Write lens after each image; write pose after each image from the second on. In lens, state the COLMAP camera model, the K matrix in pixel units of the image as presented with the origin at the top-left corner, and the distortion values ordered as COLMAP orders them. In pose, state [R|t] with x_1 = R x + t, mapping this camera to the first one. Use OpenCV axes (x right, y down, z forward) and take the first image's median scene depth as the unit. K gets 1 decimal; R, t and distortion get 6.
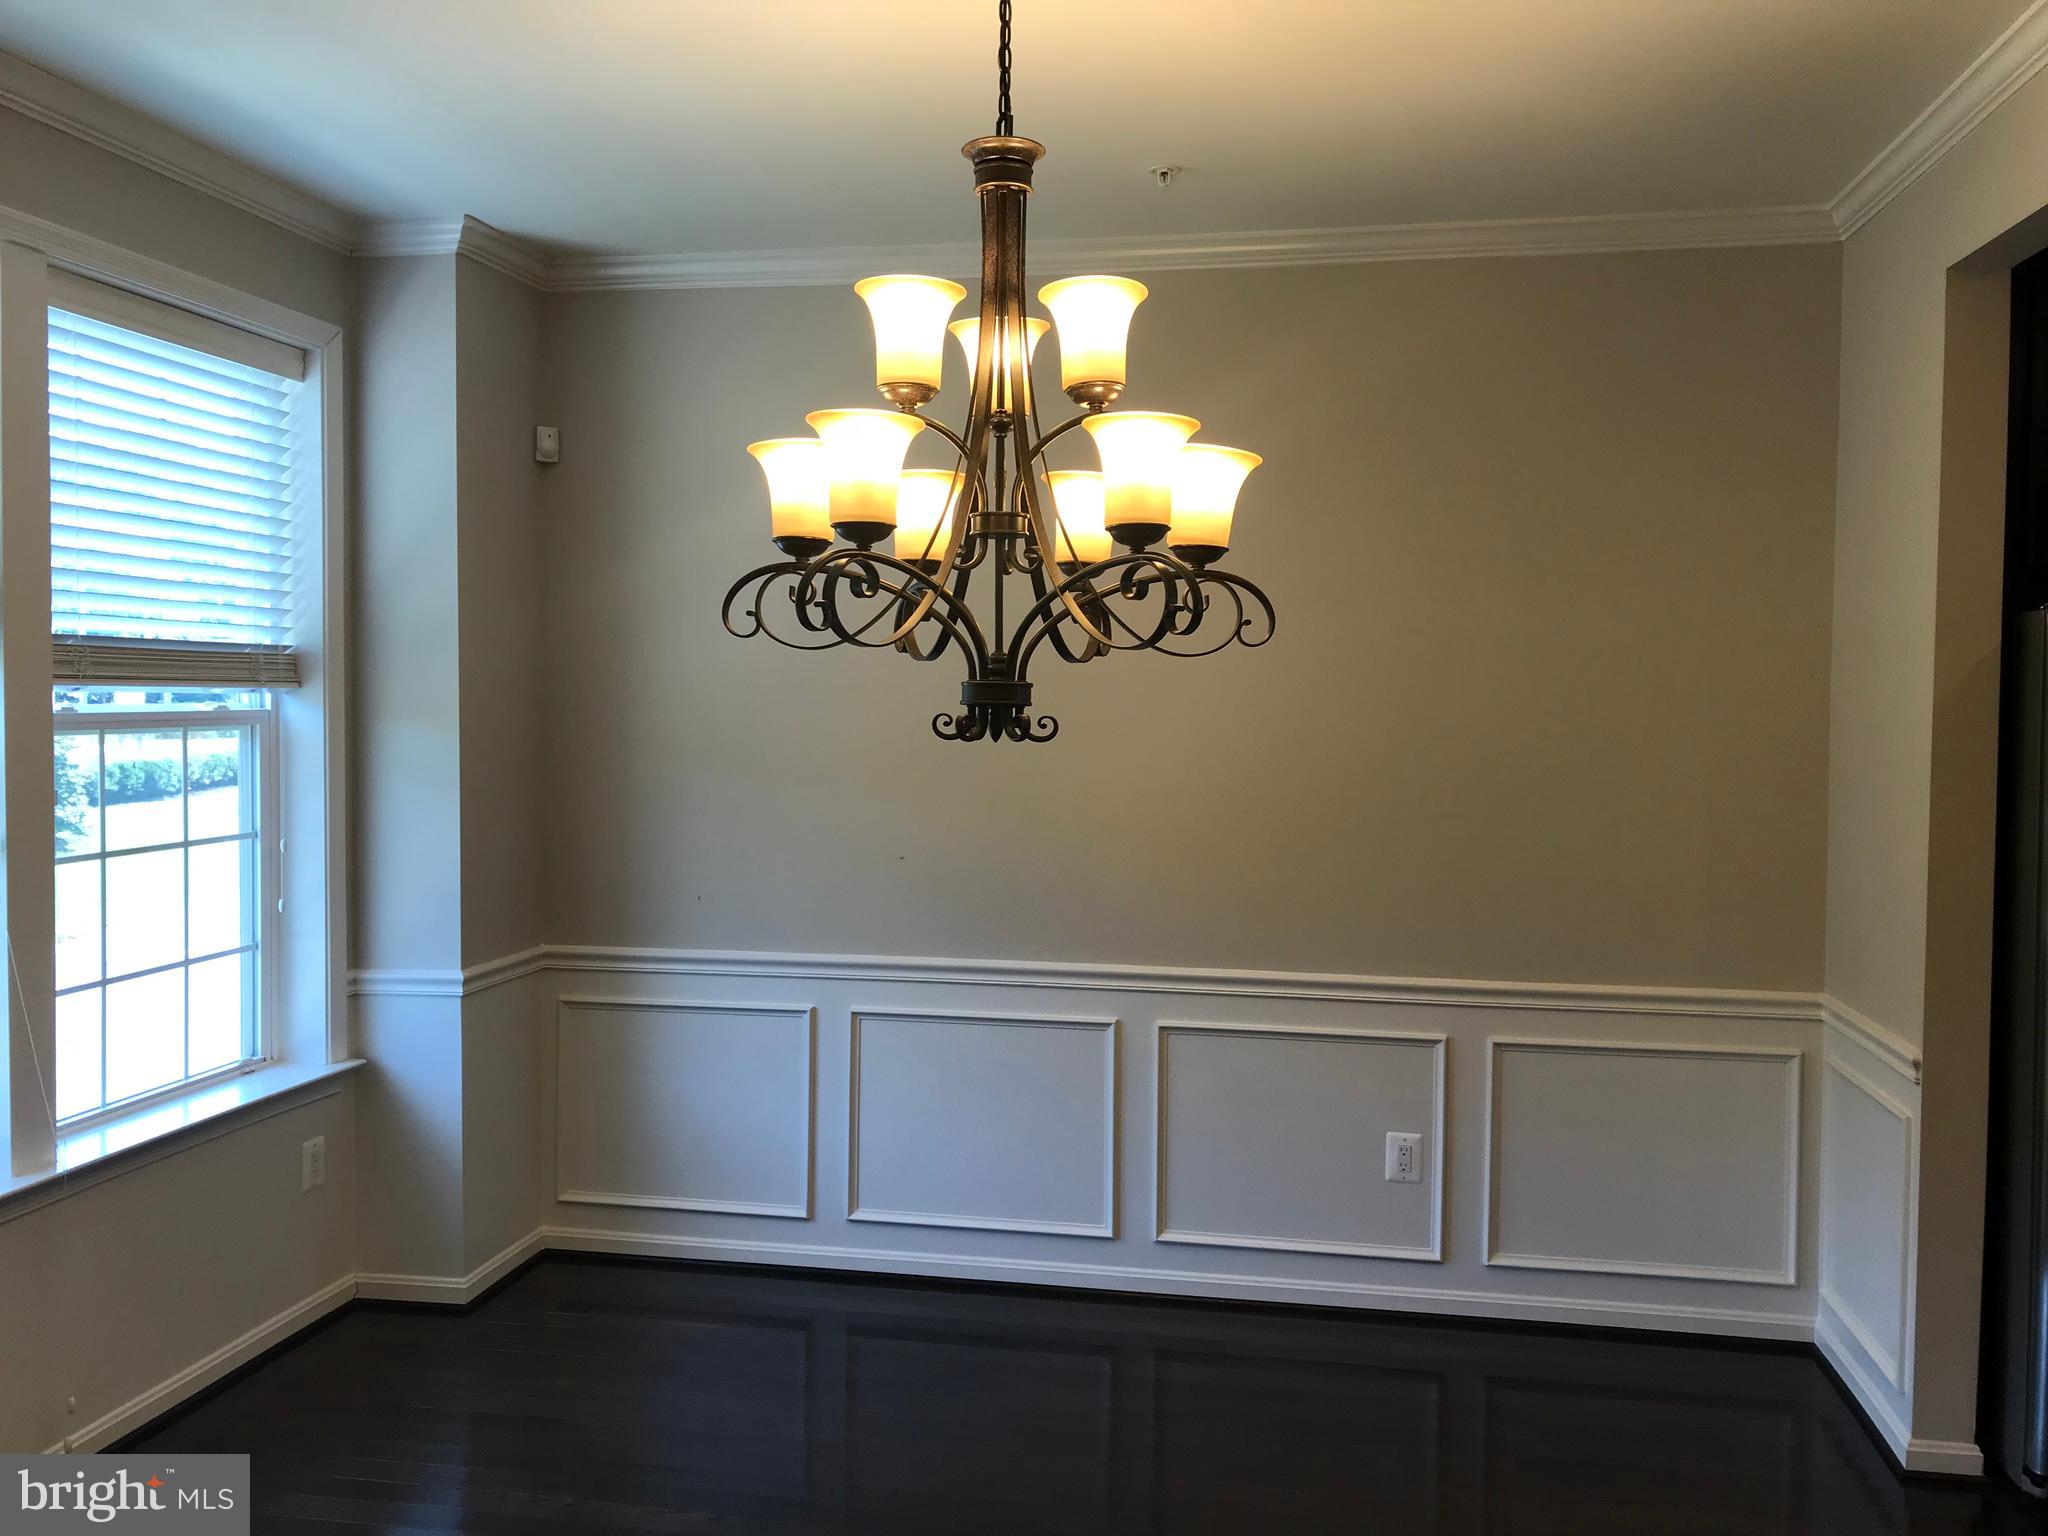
lens RADIAL K [[1688.2, 0, 1016.0], [0, 1688.2, 747.9], [0, 0, 1]] dist [0.031529, -0.030958]
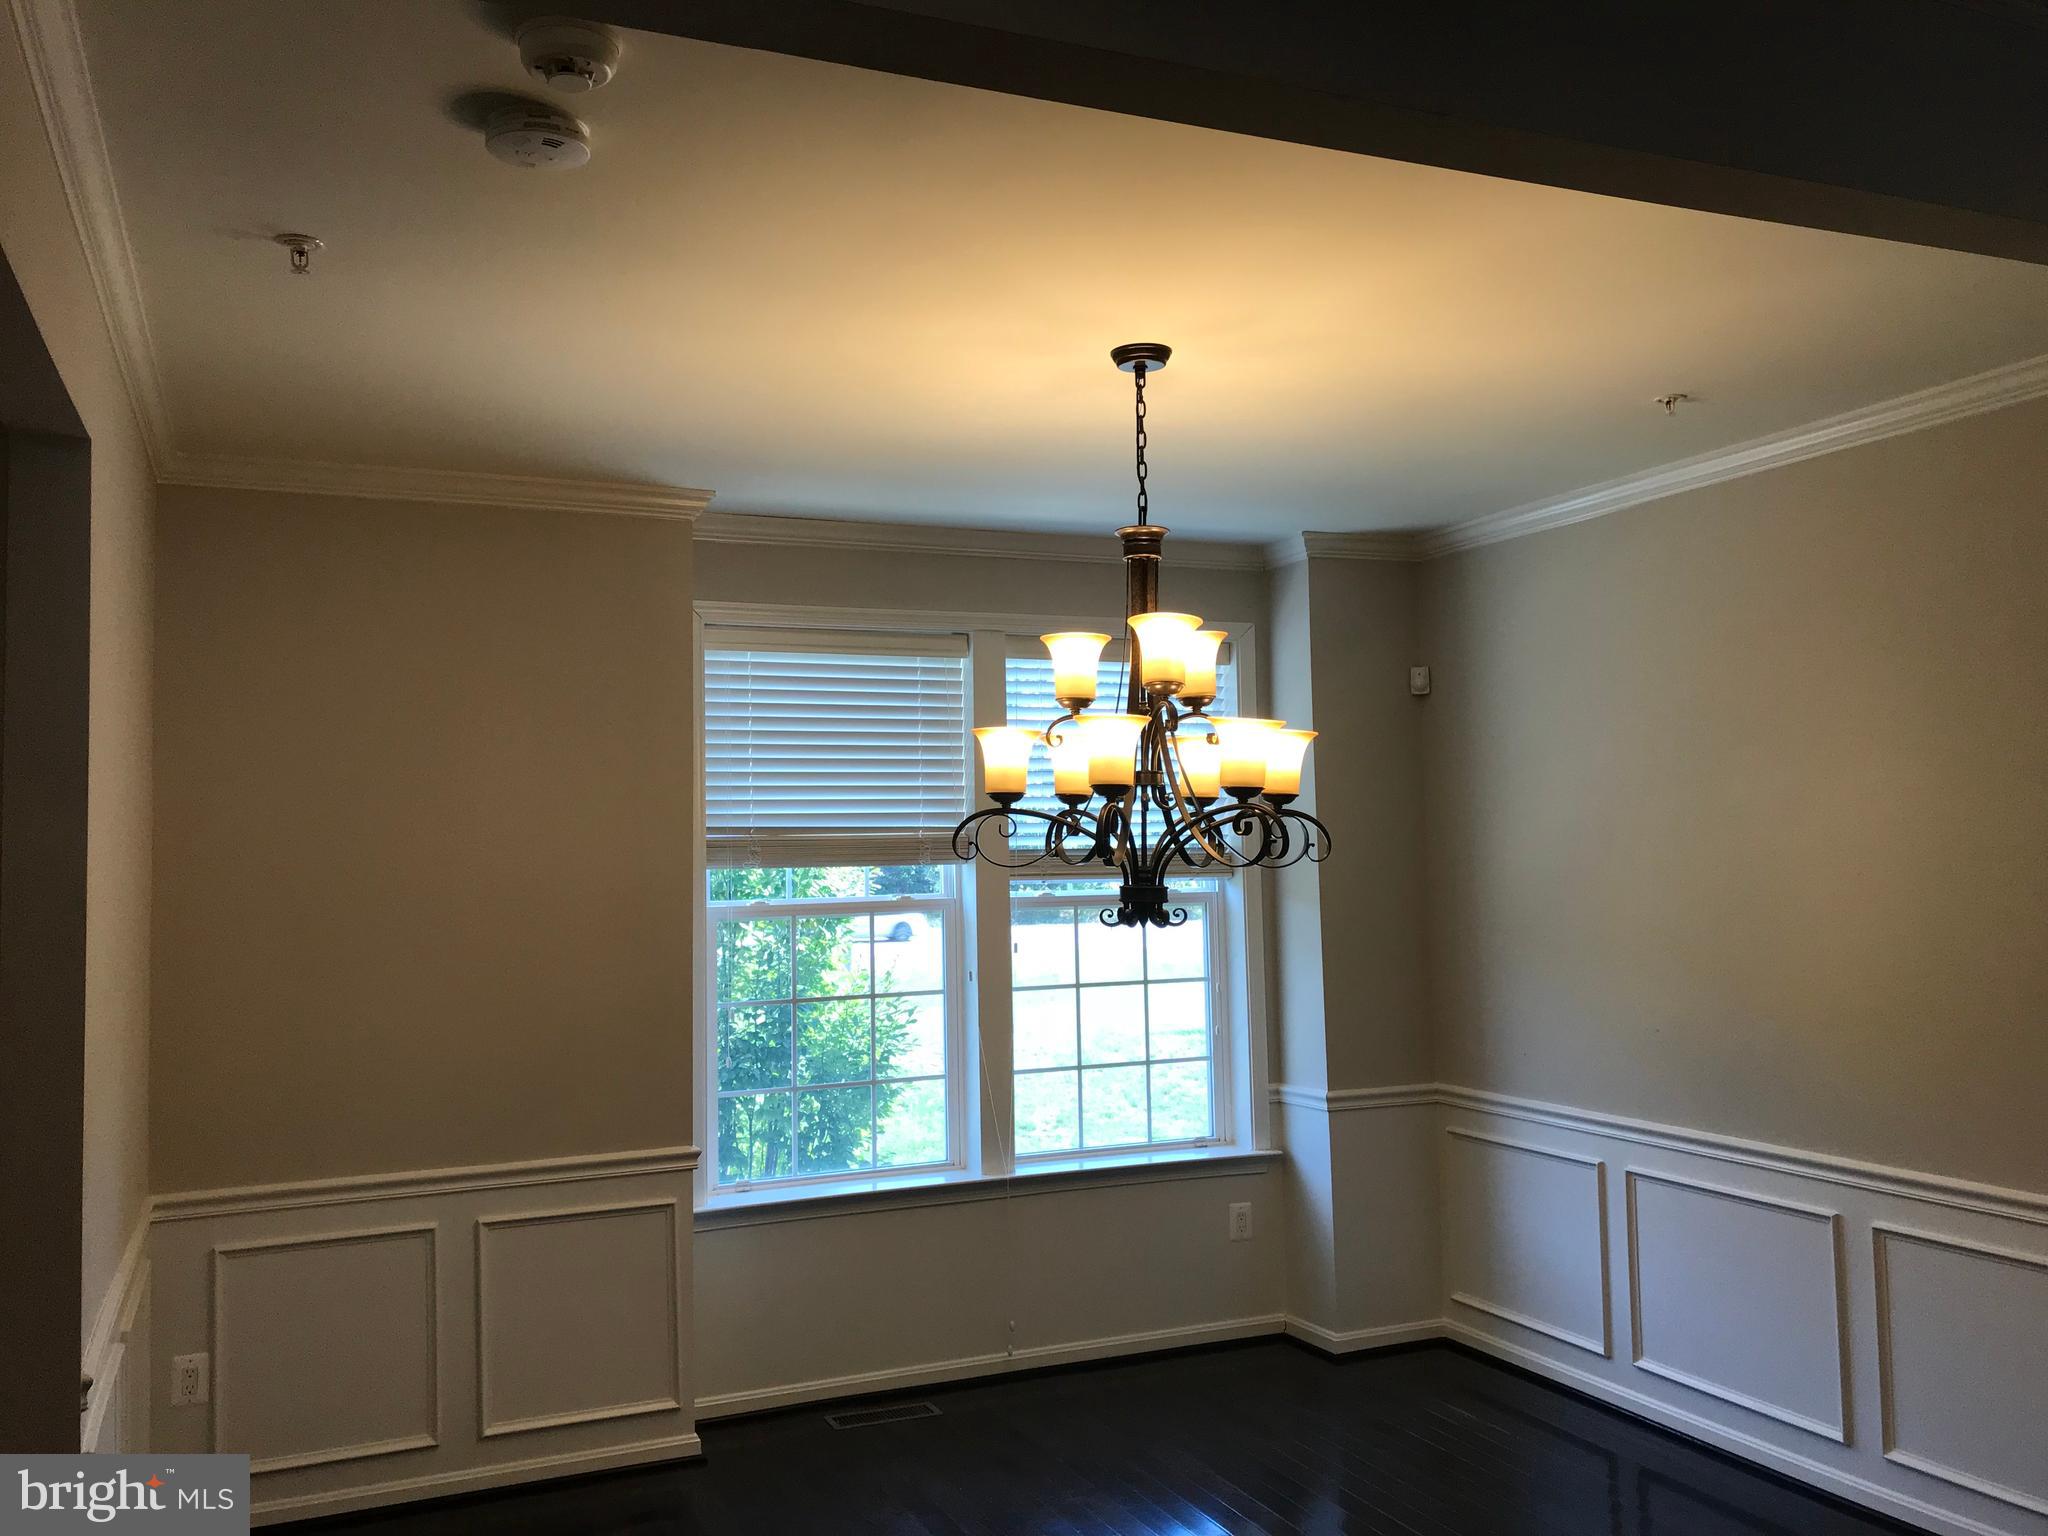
lens RADIAL K [[1688.2, 0, 1016.0], [0, 1688.2, 747.9], [0, 0, 1]] dist [0.031529, -0.030958]
pose [[0.572117, -0.066262, -0.817491, 0.625571], [-0.010937, 0.996026, -0.088388, -0.015274], [0.820099, 0.059509, 0.569119, 0.038352]]
